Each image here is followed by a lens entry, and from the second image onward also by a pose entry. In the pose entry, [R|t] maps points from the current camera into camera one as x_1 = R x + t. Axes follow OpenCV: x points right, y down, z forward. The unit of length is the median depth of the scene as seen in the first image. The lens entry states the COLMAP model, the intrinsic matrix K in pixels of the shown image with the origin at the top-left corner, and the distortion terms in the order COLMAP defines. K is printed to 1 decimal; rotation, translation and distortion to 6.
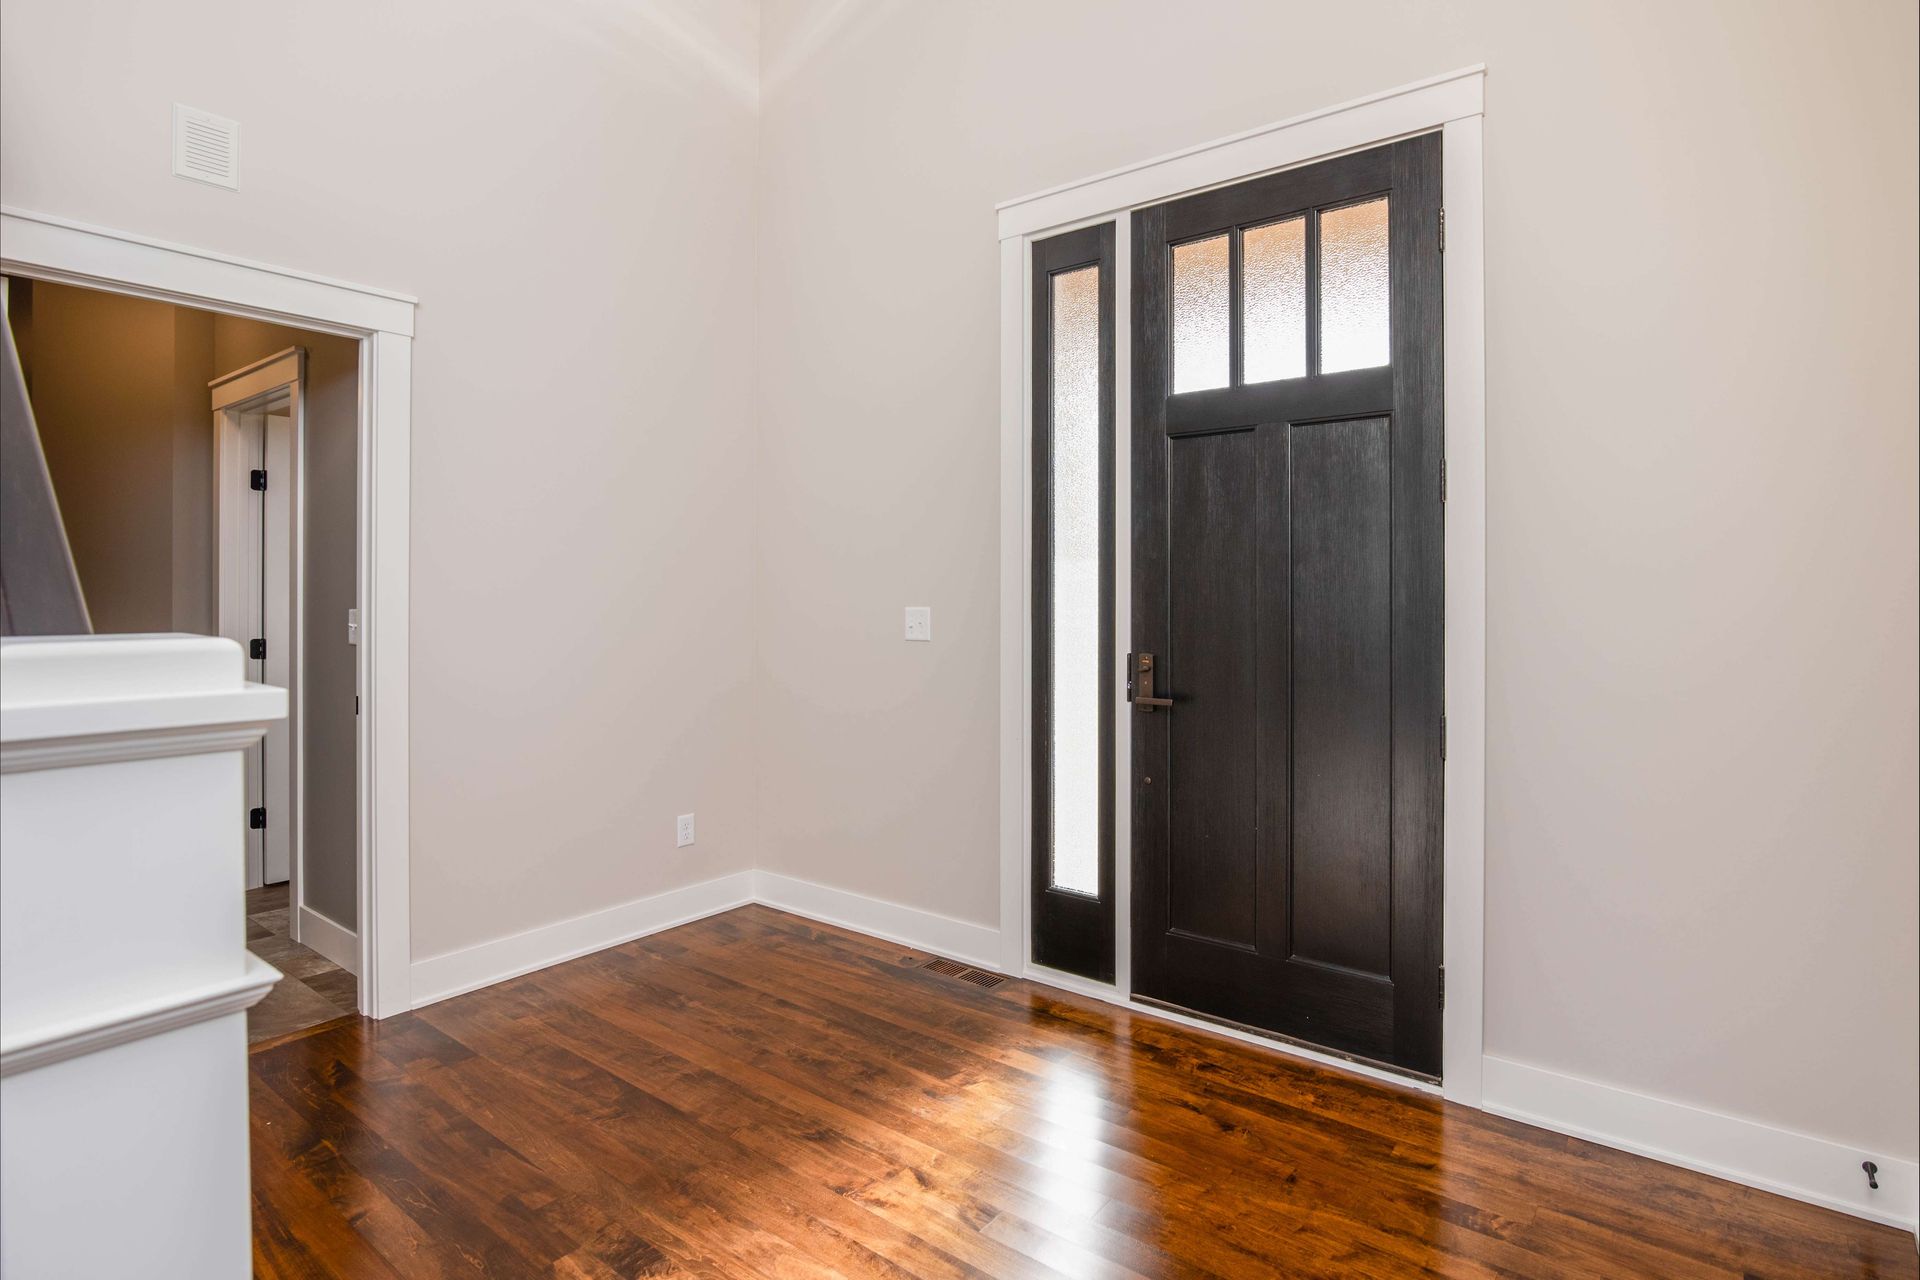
lens RADIAL K [[979.0, 0, 965.3], [0, 979.0, 583.4], [0, 0, 1]] dist [-0.000751, -0.000329]
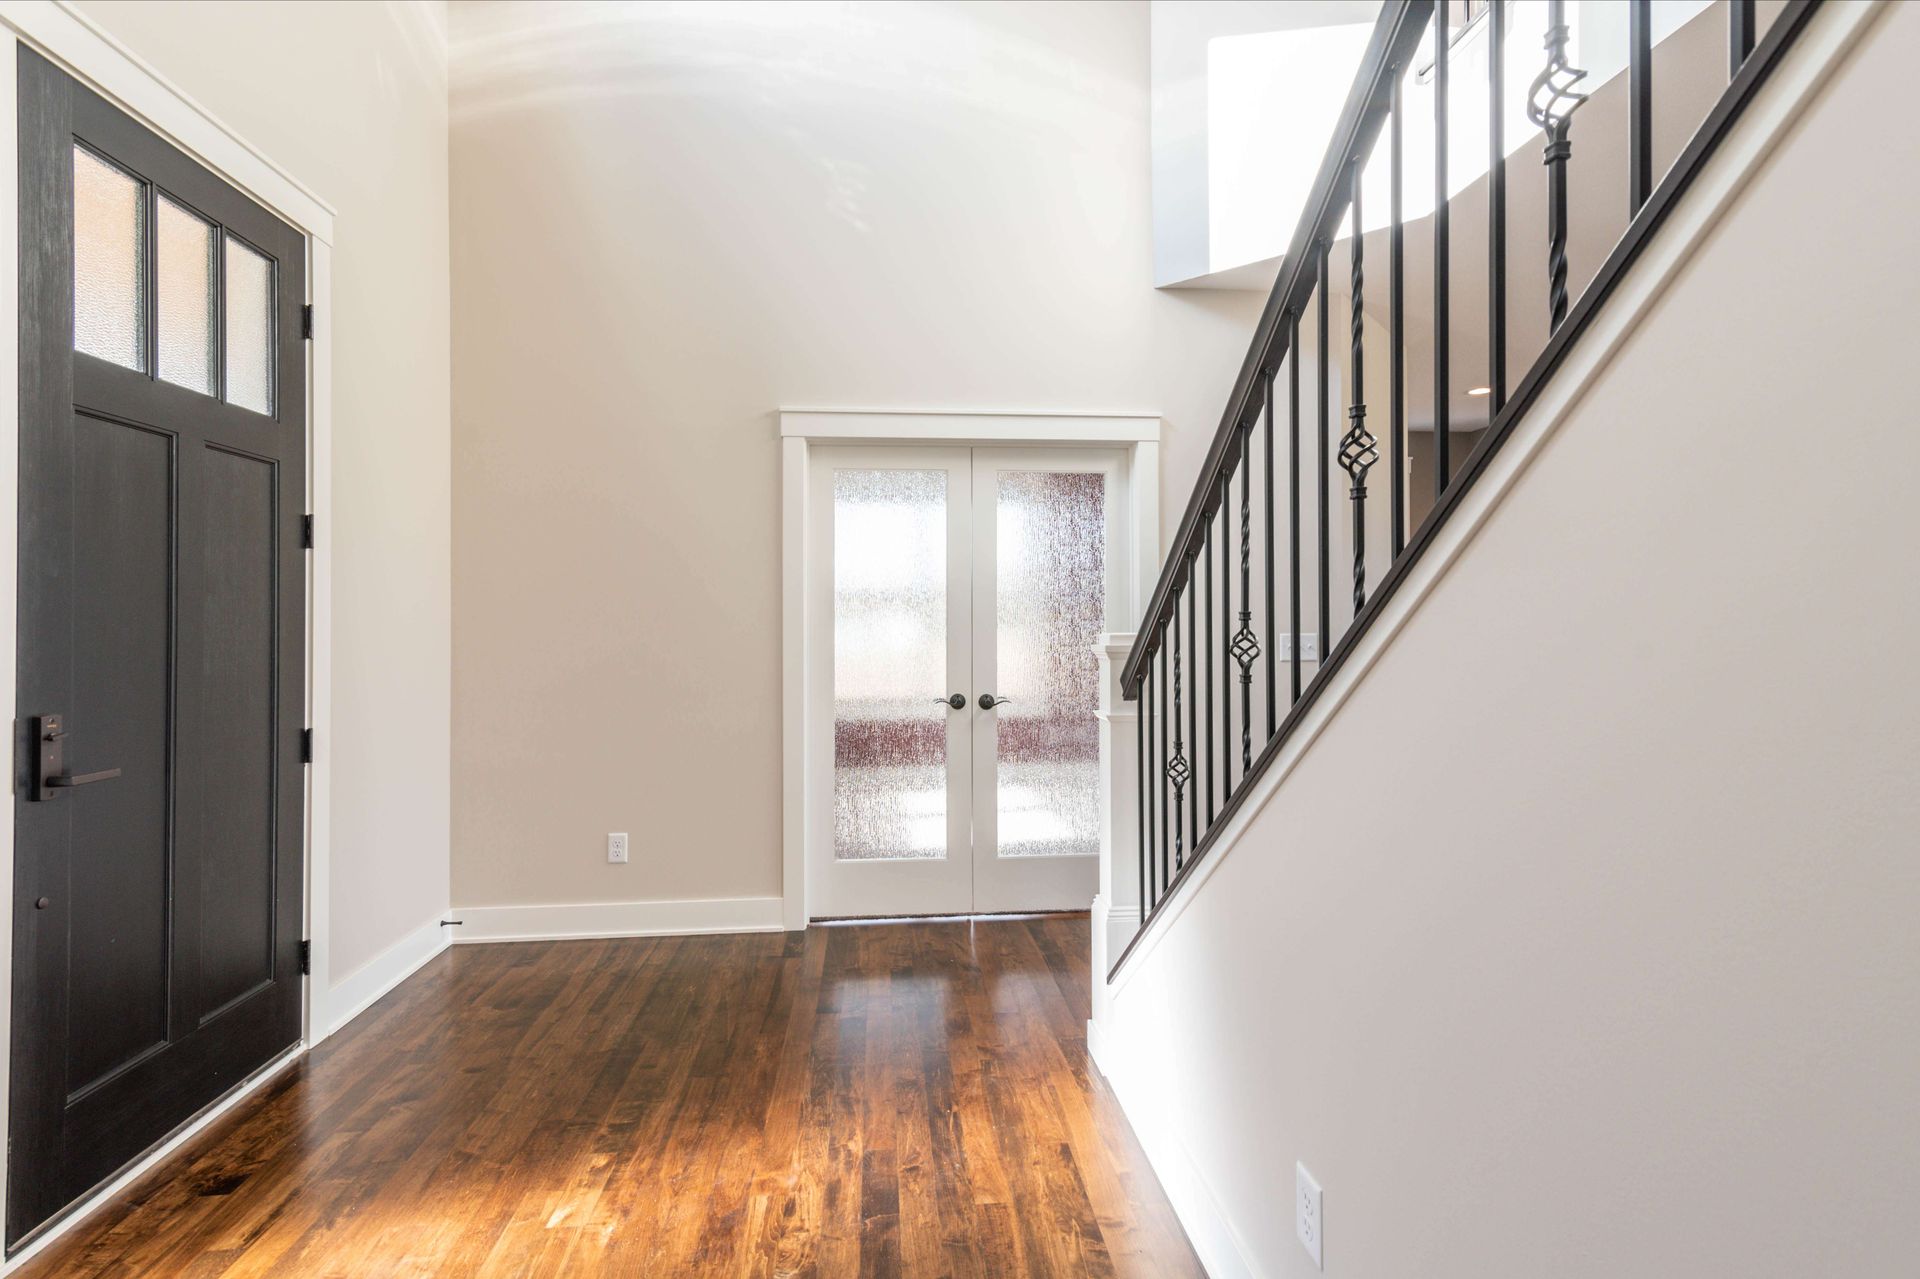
lens RADIAL K [[927.3, 0, 969.3], [0, 927.3, 618.1], [0, 0, 1]] dist [0.001725, -0.000441]
pose [[-0.691813, 0.007731, 0.722035, -0.805965], [0.001275, 0.999954, -0.009485, 0.012601], [-0.722075, -0.005641, -0.691791, 1.094503]]
